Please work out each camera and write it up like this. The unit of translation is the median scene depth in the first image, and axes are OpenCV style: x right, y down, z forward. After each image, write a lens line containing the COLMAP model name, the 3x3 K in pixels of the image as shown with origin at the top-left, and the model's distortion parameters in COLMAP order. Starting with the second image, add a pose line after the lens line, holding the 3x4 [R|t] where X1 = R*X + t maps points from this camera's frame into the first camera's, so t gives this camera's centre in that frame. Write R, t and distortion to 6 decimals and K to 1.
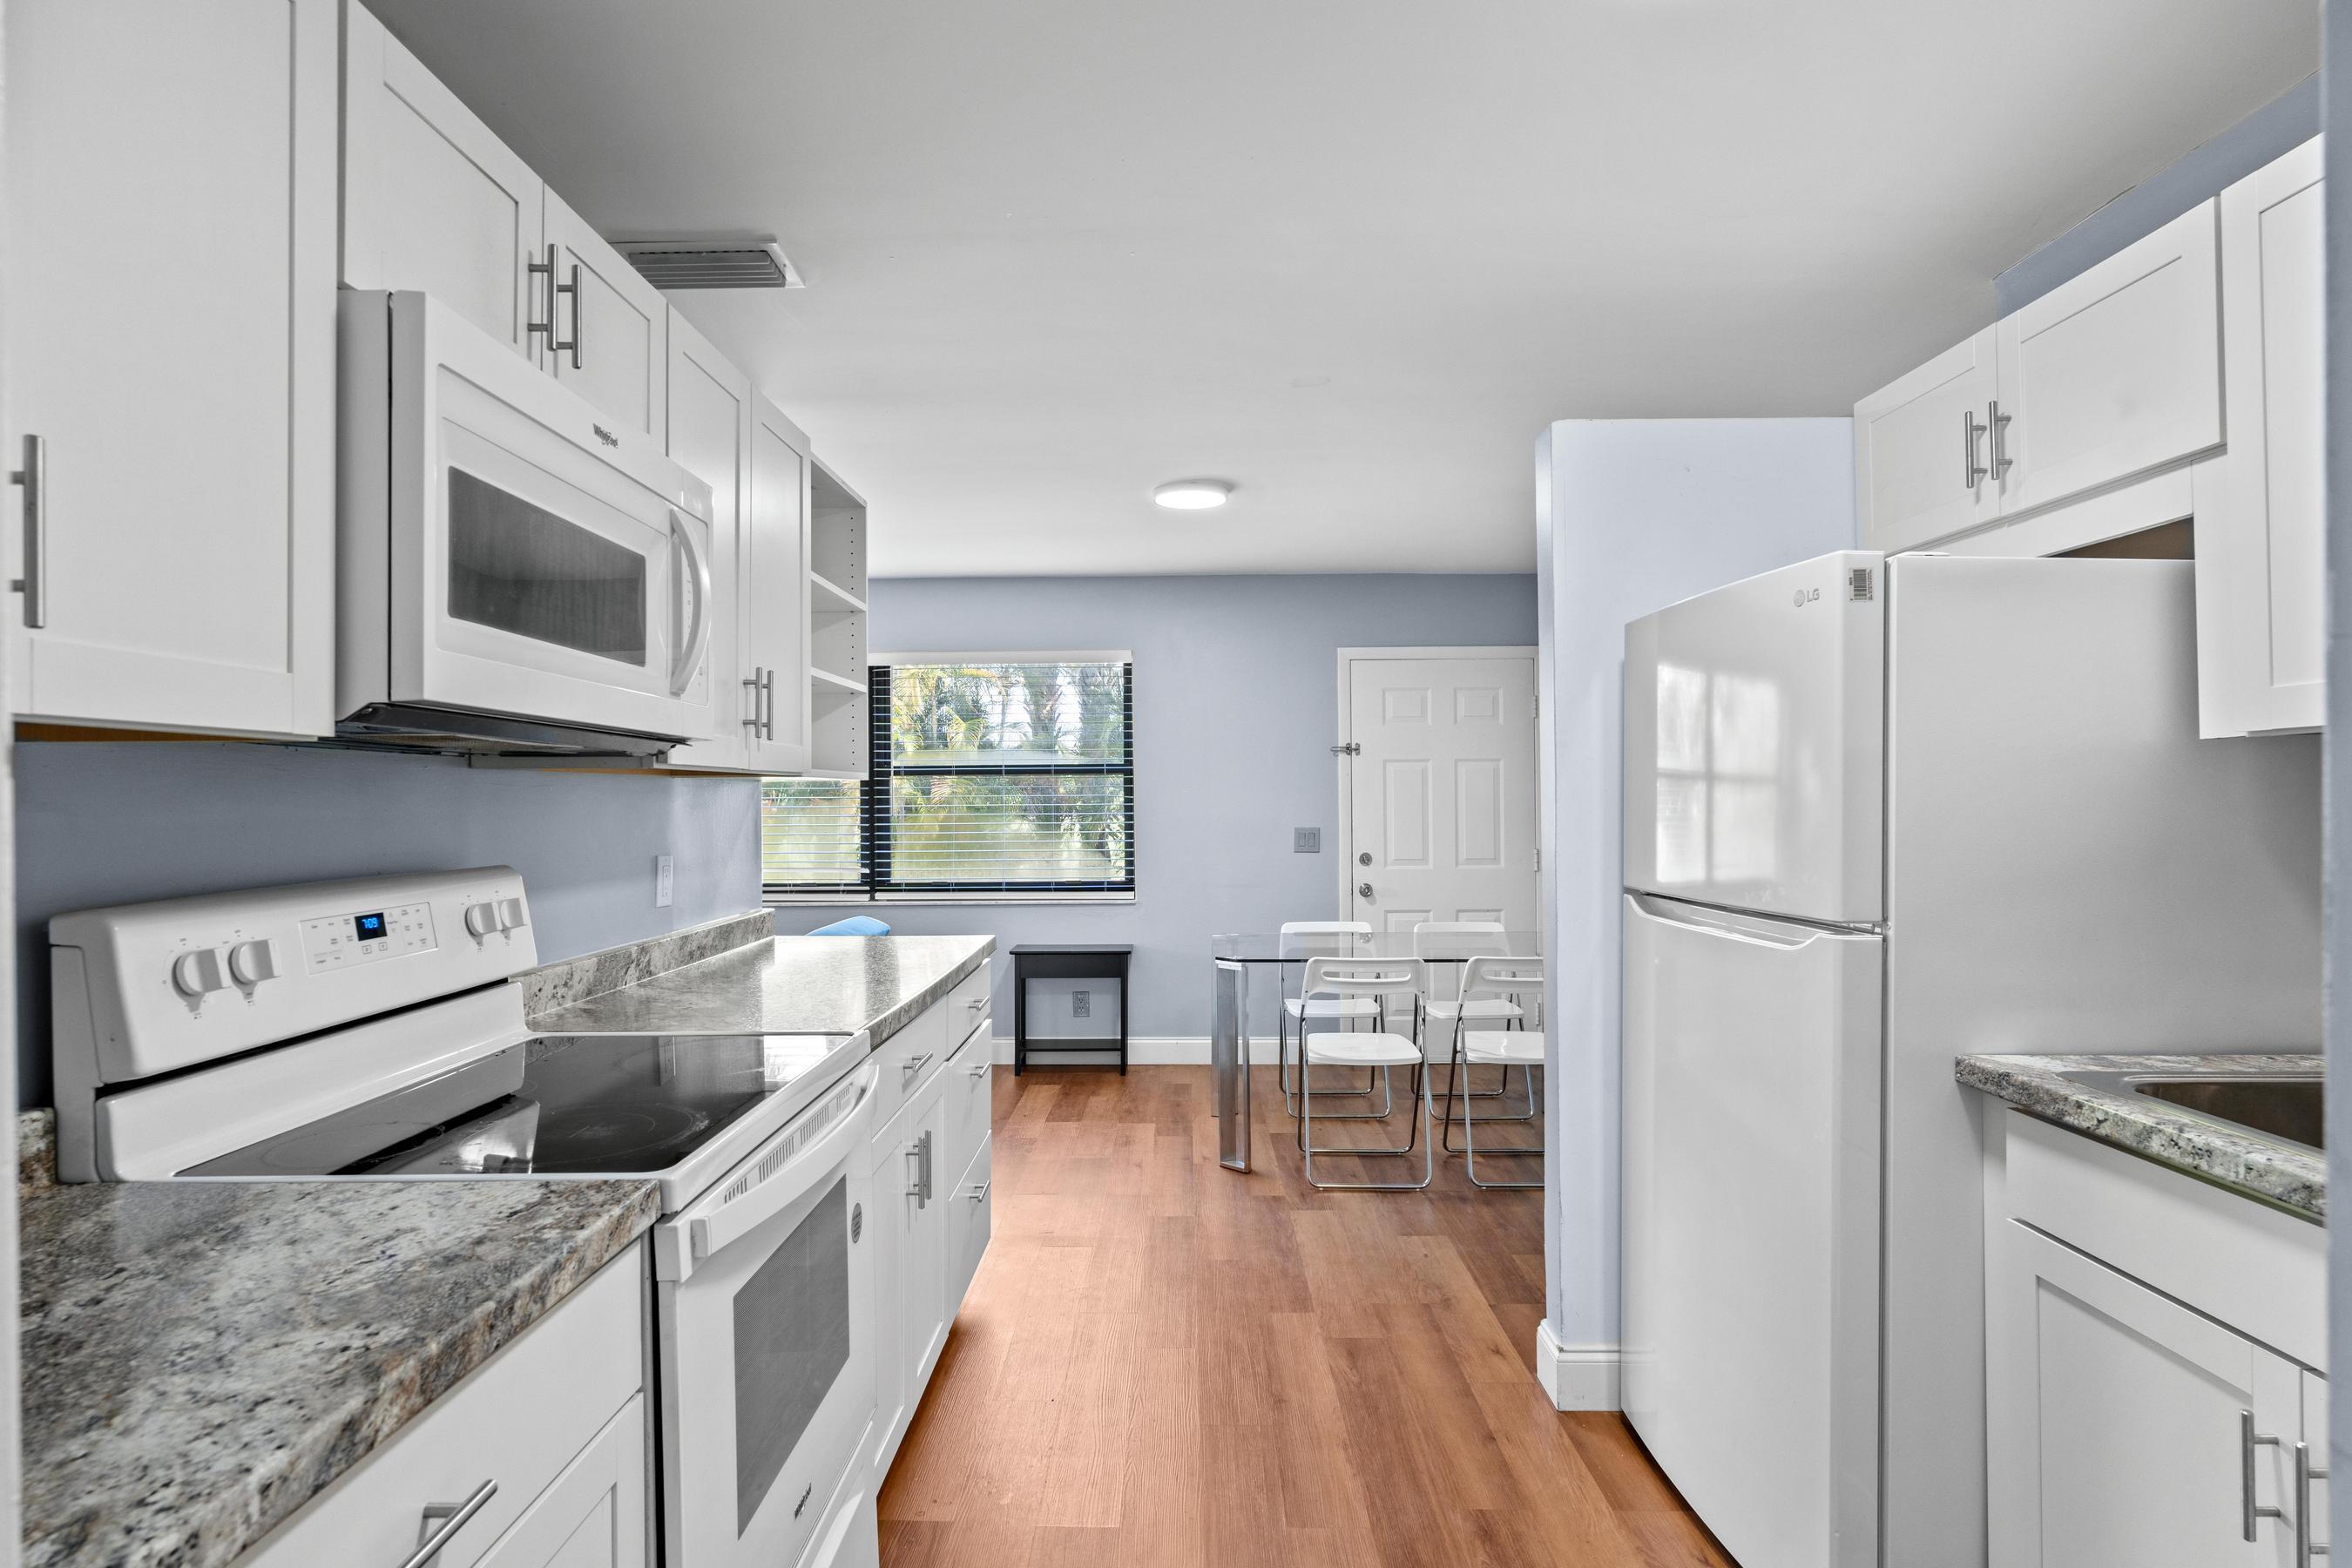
lens RADIAL K [[1279.8, 0, 1176.0], [0, 1279.8, 784.0], [0, 0, 1]] dist [-0.000844, 0.000129]
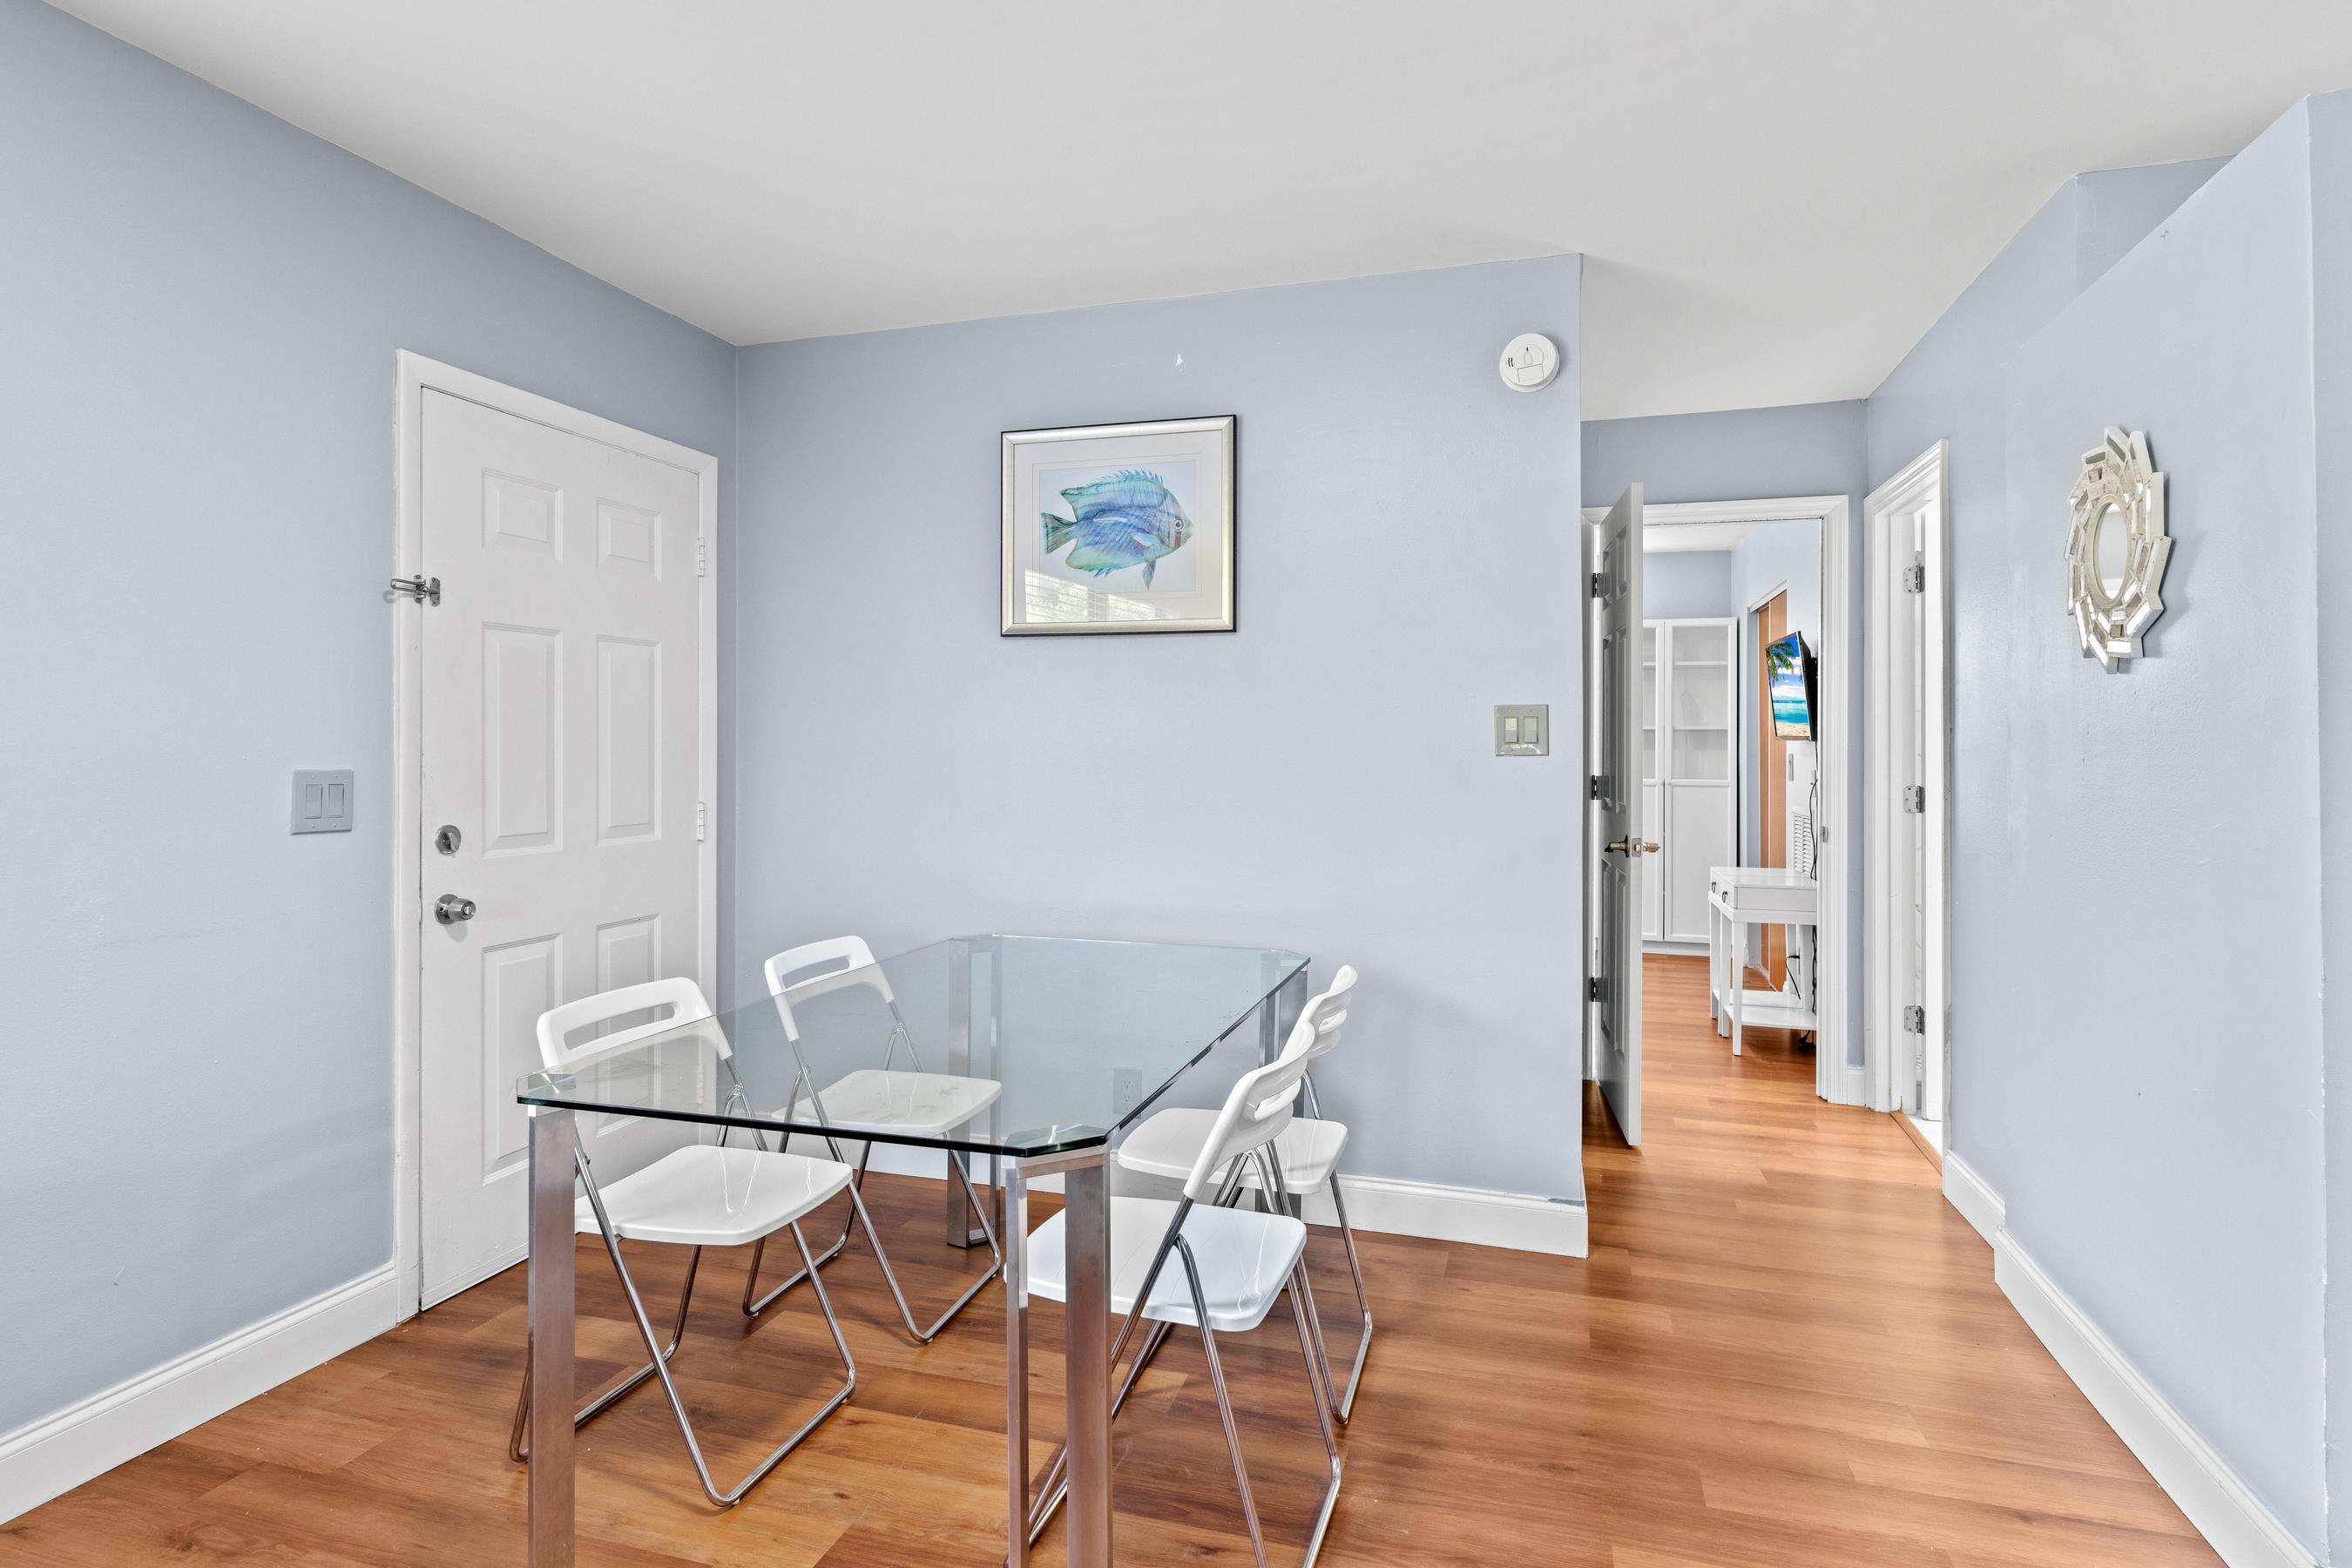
lens RADIAL K [[1279.8, 0, 1176.0], [0, 1279.8, 784.0], [0, 0, 1]] dist [-0.000844, 0.000129]
pose [[0.305000, -0.023699, 0.952058, -0.200387], [-0.020818, 0.999286, 0.031544, 0.019612], [-0.952125, -0.029441, 0.304289, 0.621205]]
